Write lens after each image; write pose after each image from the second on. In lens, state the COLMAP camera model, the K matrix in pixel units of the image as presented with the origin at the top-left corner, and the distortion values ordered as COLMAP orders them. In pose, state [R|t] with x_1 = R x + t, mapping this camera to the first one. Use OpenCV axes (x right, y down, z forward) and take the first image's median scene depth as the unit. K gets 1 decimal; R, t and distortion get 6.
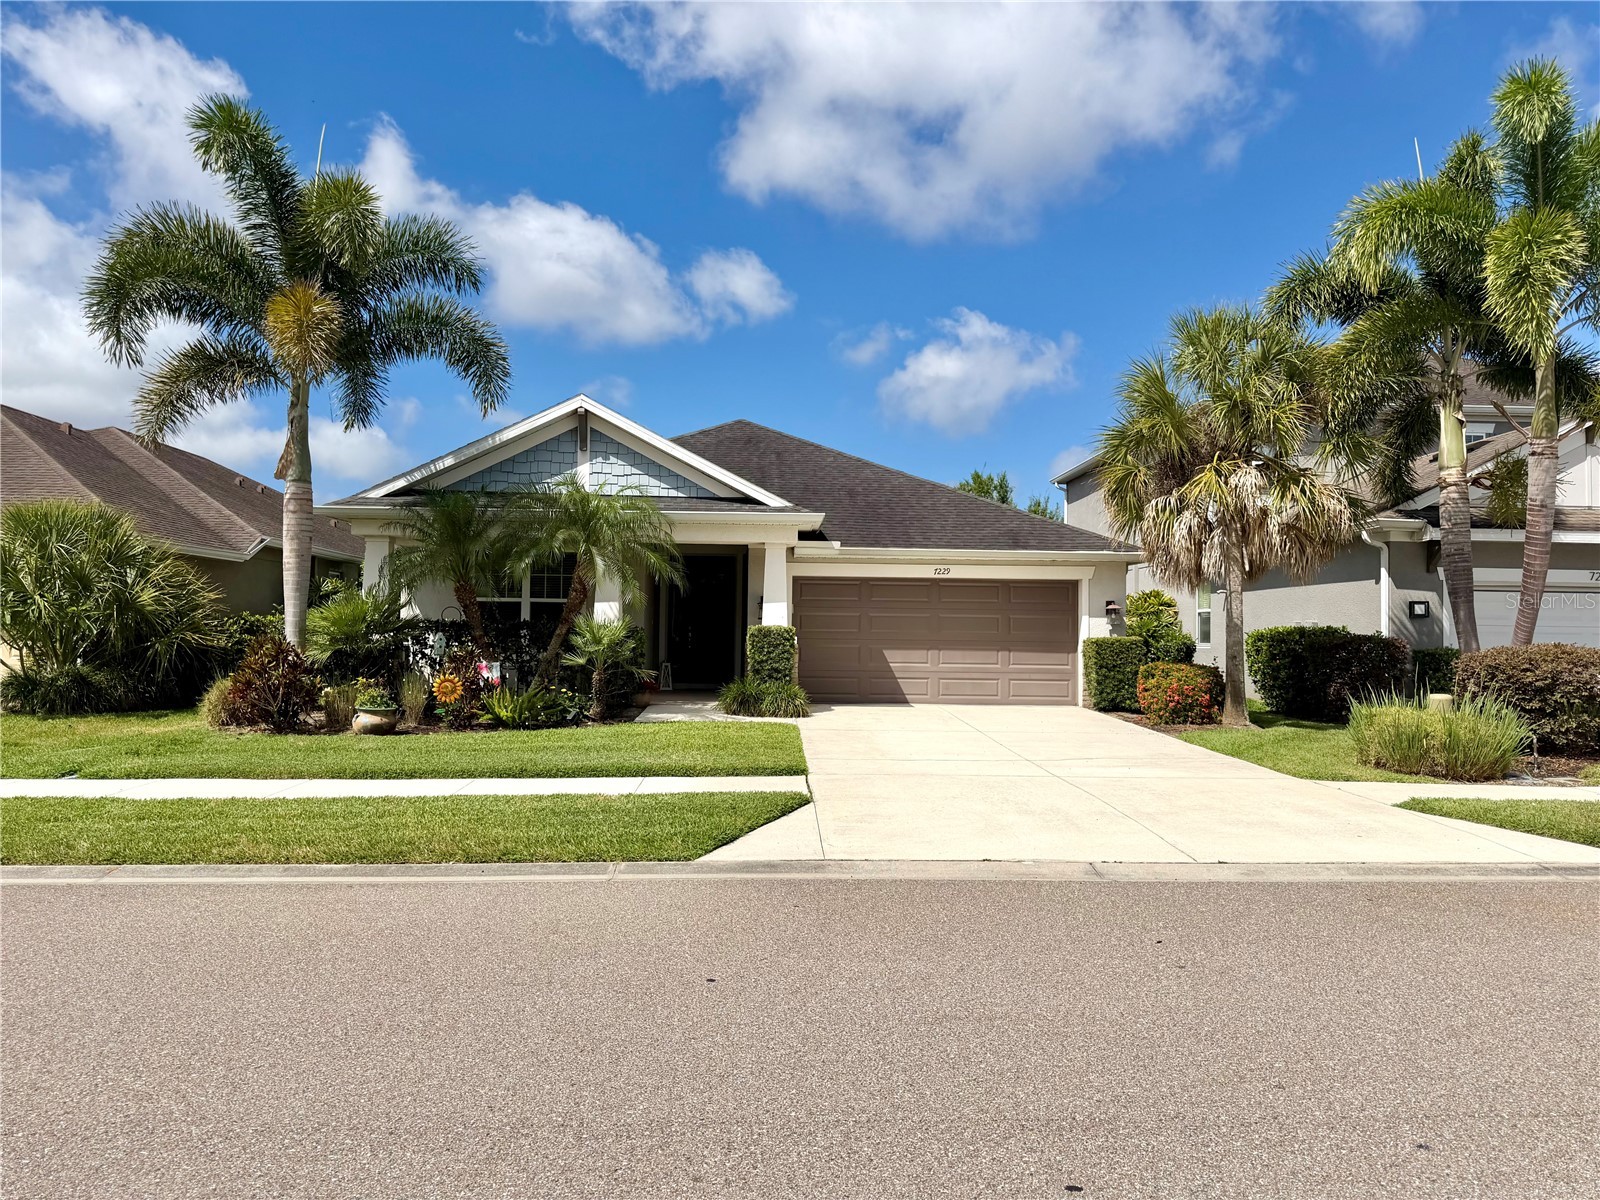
lens RADIAL K [[1088.4, 0, 803.0], [0, 1088.4, 587.5], [0, 0, 1]] dist [-0.012072, -0.001979]
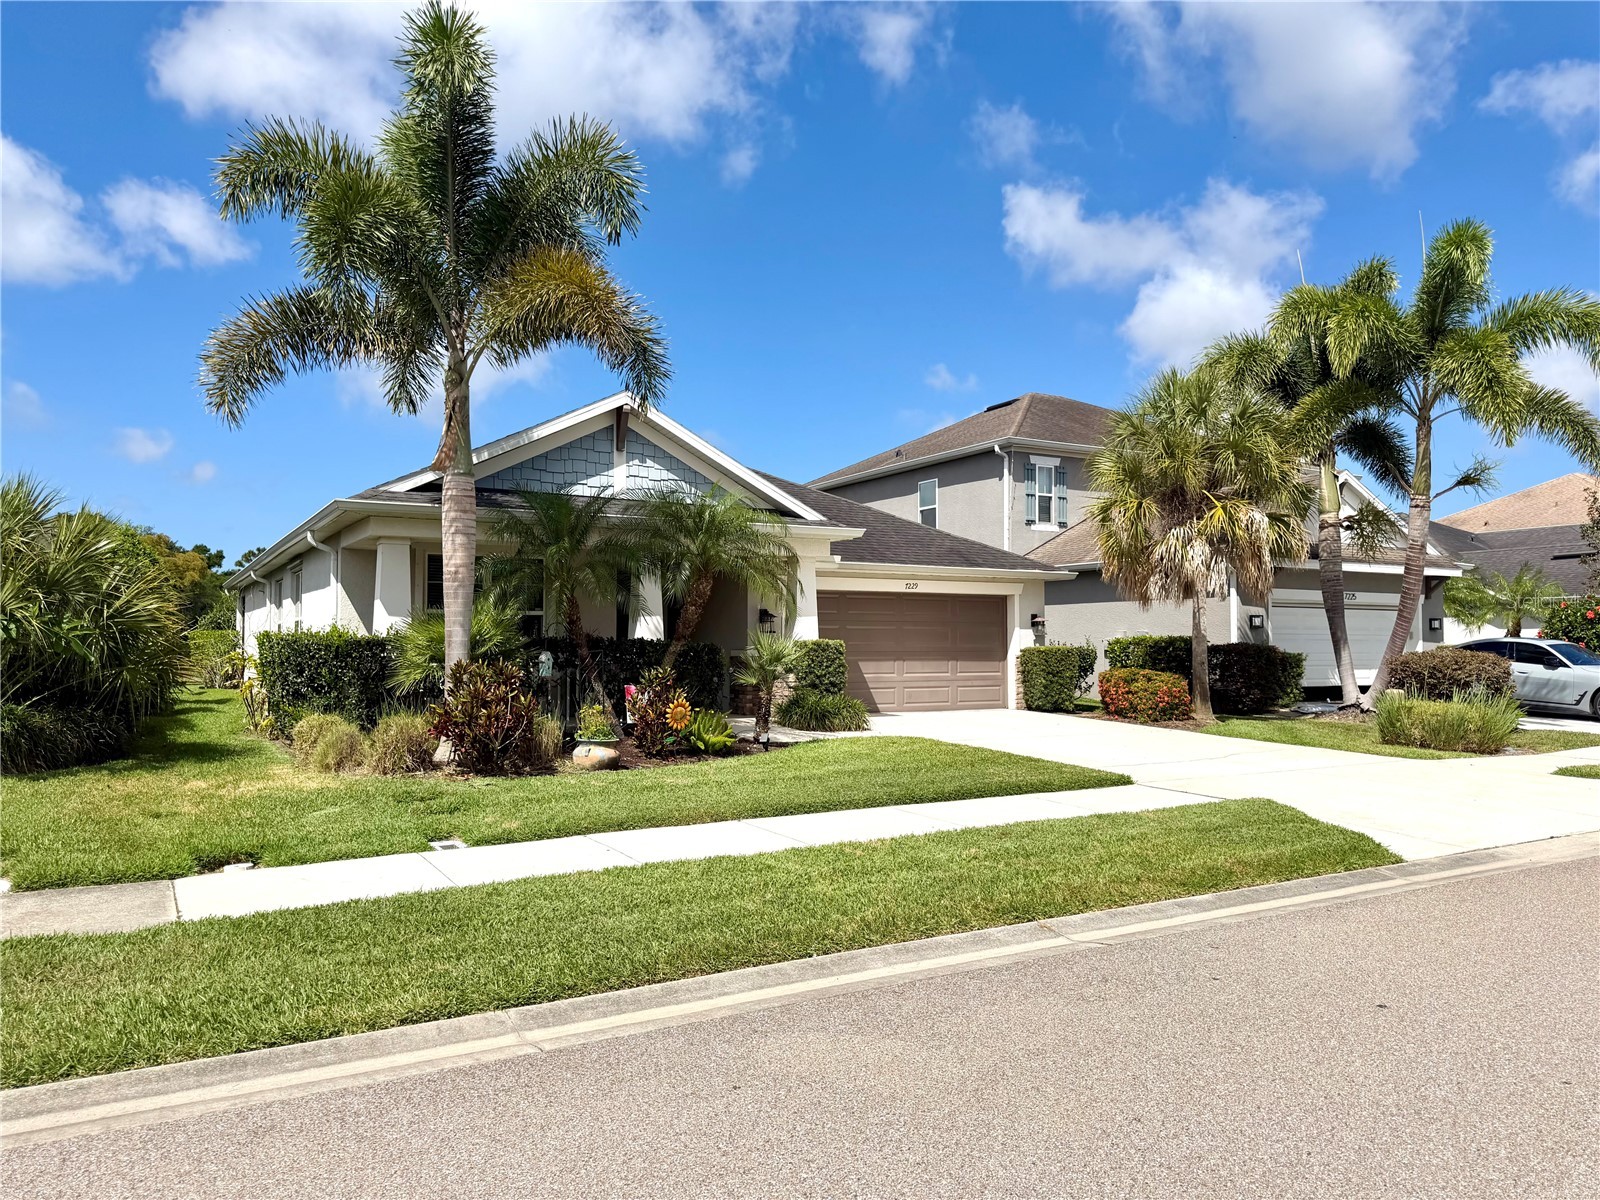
lens RADIAL K [[1126.6, 0, 799.8], [0, 1126.6, 614.3], [0, 0, 1]] dist [0.042124, -0.059880]
pose [[0.893828, 0.000911, 0.448409, -0.492003], [-0.011658, 0.999707, 0.021206, -0.010035], [-0.448258, -0.024182, 0.893577, 0.076596]]
